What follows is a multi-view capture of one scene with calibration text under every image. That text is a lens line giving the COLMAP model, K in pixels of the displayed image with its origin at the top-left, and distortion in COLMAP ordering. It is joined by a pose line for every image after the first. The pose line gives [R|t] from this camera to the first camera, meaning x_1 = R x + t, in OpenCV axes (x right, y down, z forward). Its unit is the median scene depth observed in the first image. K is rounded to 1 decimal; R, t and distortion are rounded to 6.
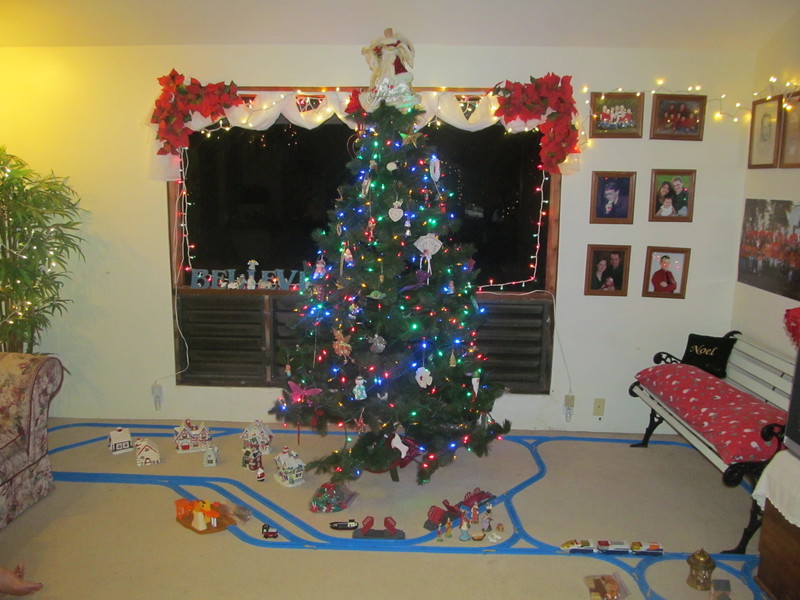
lens RADIAL K [[700.1, 0, 398.7], [0, 700.1, 280.3], [0, 0, 1]] dist [-0.004927, 0.002120]
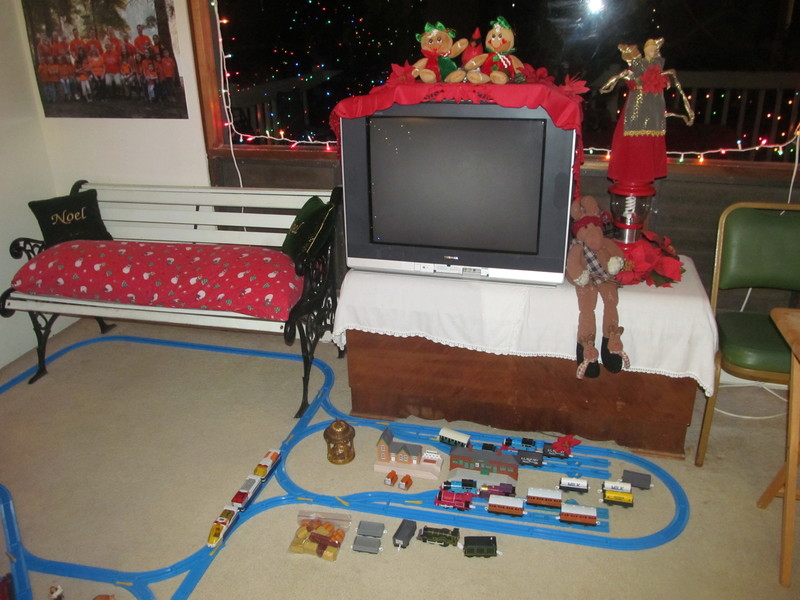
lens RADIAL K [[700.1, 0, 398.7], [0, 700.1, 280.3], [0, 0, 1]] dist [-0.004927, 0.002120]
pose [[0.264748, -0.389307, 0.882241, -0.159343], [0.184444, 0.918438, 0.349931, -0.034605], [-0.946514, 0.070080, 0.314960, 0.474871]]
